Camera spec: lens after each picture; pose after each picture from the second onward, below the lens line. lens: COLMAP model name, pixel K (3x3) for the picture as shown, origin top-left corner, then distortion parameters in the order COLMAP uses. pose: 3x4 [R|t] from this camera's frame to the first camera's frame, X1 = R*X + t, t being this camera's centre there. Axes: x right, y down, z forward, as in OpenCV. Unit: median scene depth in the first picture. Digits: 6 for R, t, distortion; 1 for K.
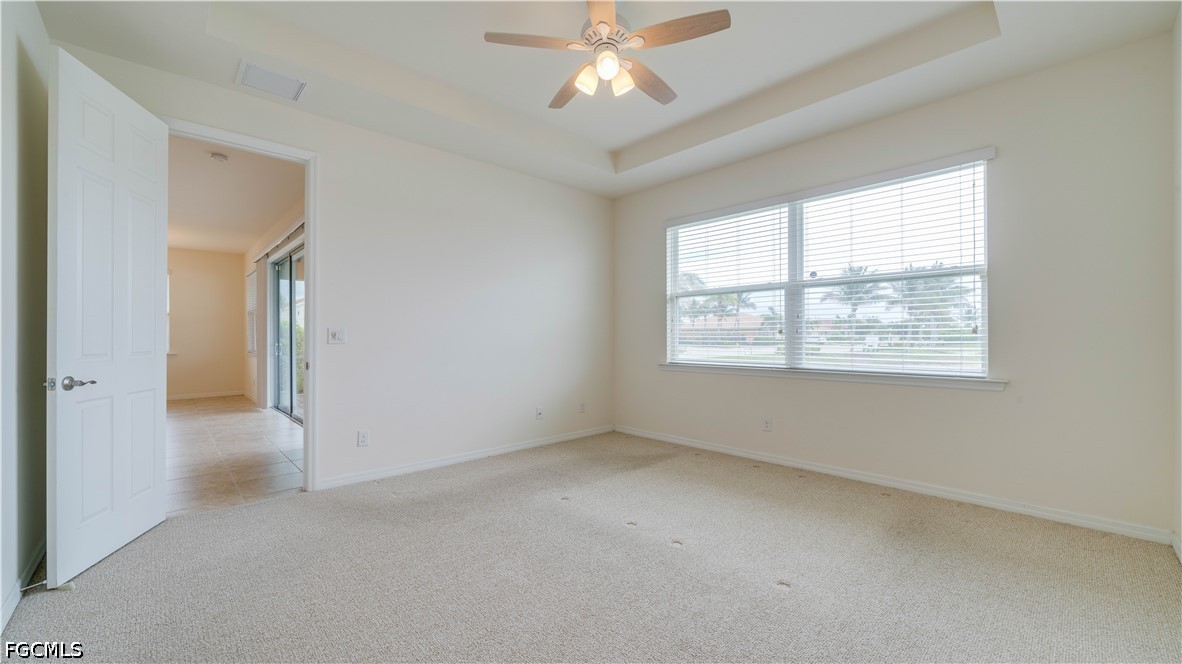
lens RADIAL K [[456.6, 0, 581.6], [0, 456.6, 335.3], [0, 0, 1]] dist [-0.003735, 0.000011]
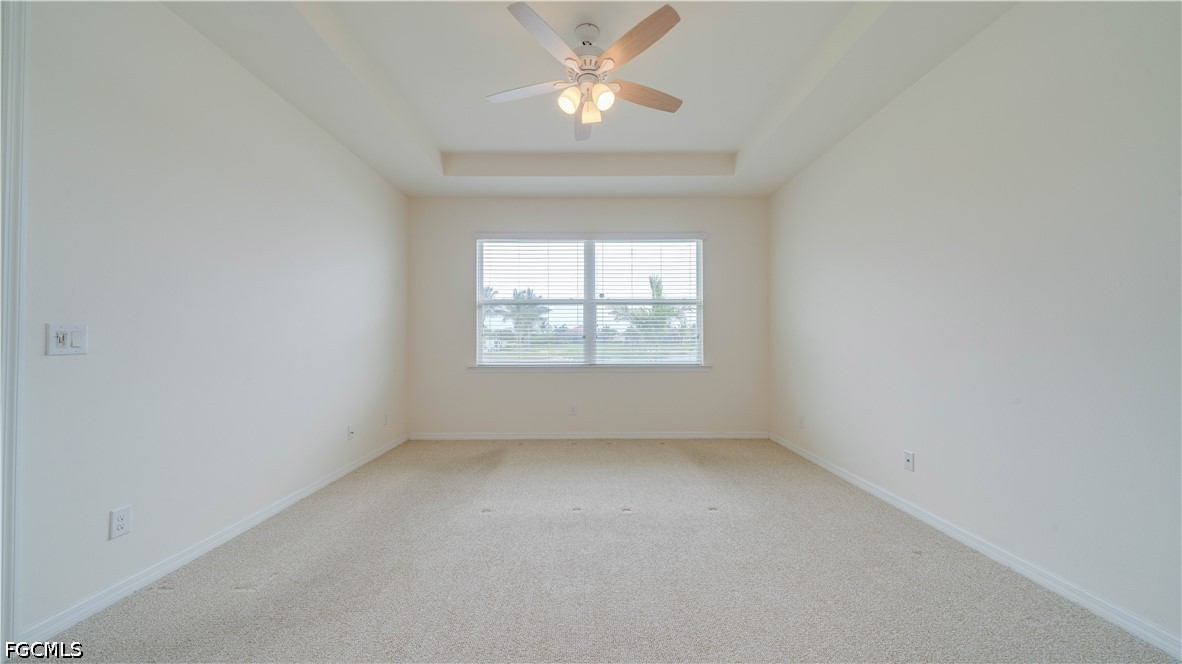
lens RADIAL K [[402.2, 0, 585.1], [0, 402.2, 337.0], [0, 0, 1]] dist [-0.002998, -0.000377]
pose [[0.675226, 0.007086, 0.737577, -0.408192], [-0.002582, 0.999970, -0.007243, 0.000141], [-0.737607, 0.002986, 0.675224, 0.218264]]
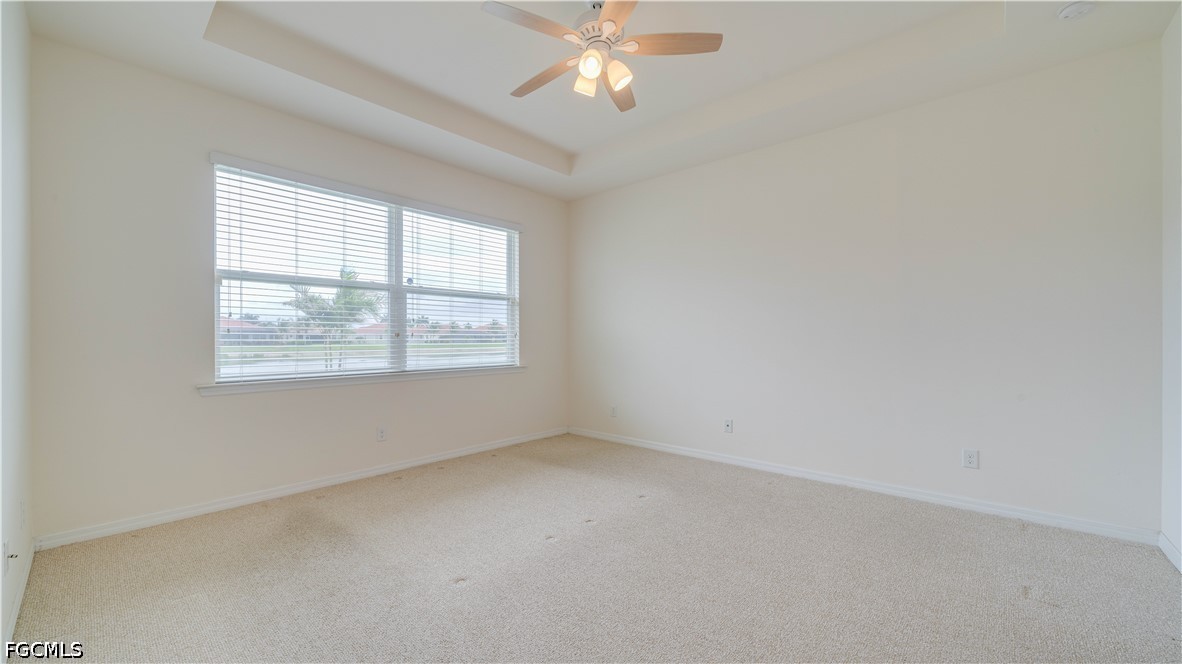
lens RADIAL K [[456.6, 0, 576.0], [0, 456.6, 341.7], [0, 0, 1]] dist [-0.003735, 0.000011]
pose [[-0.088137, -0.005567, 0.996093, -0.567234], [-0.003339, 0.999980, 0.005293, 0.000174], [-0.996103, -0.002859, -0.088154, 0.698424]]
